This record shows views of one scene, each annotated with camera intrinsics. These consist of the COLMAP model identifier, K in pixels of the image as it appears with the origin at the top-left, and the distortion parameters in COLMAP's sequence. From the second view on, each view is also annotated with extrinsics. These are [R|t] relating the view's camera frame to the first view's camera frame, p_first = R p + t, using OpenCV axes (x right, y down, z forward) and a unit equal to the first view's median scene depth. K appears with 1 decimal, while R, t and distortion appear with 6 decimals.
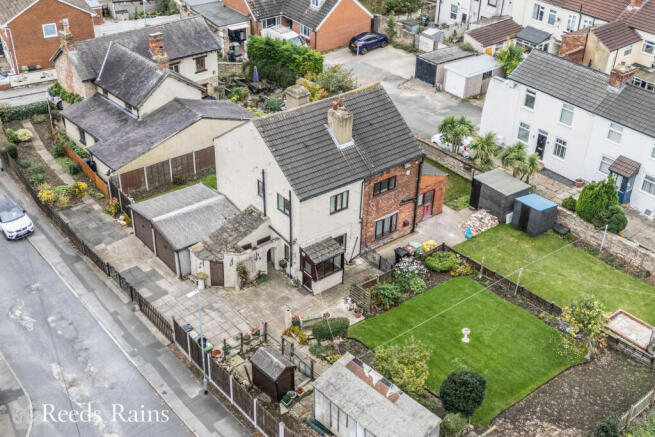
lens RADIAL K [[781.1, 0, 327.5], [0, 781.1, 218.5], [0, 0, 1]] dist [0.062456, -0.057774]
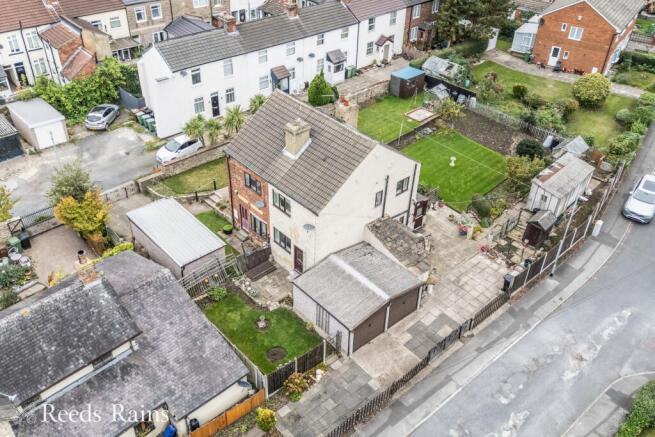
lens RADIAL K [[599.2, 0, 327.5], [0, 599.2, 218.5], [0, 0, 1]] dist [0.061196, -0.074740]
pose [[-0.059543, -0.604279, 0.794545, -0.723547], [0.505607, 0.668046, 0.545963, -0.485839], [-0.860707, 0.434236, 0.265750, 0.821081]]
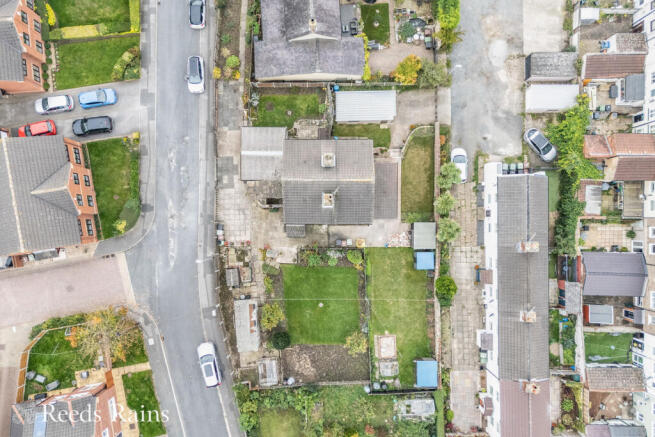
lens RADIAL K [[580.2, 0, 327.5], [0, 580.2, 218.5], [0, 0, 1]] dist [0.066845, -0.087474]
pose [[0.783646, 0.620816, -0.022061, 0.066194], [-0.320095, 0.433976, 0.842142, -1.155932], [0.532389, -0.652880, 0.538804, 0.253411]]
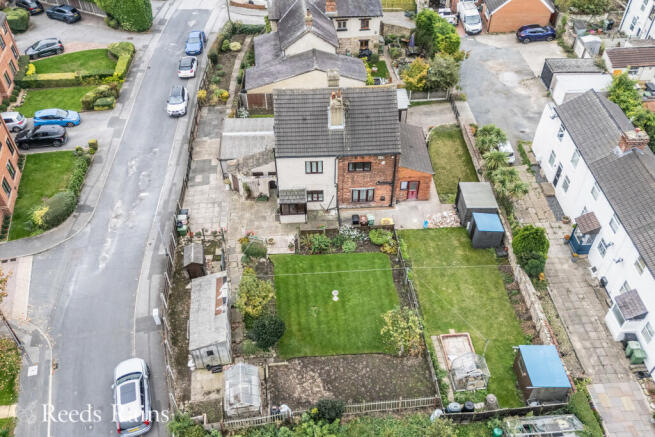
lens RADIAL K [[580.2, 0, 327.5], [0, 580.2, 218.5], [0, 0, 1]] dist [0.066845, -0.087474]
pose [[0.815111, 0.384381, -0.433411, 0.471693], [-0.288455, 0.918118, 0.271759, -0.205181], [0.502382, -0.096494, 0.859245, 0.136202]]
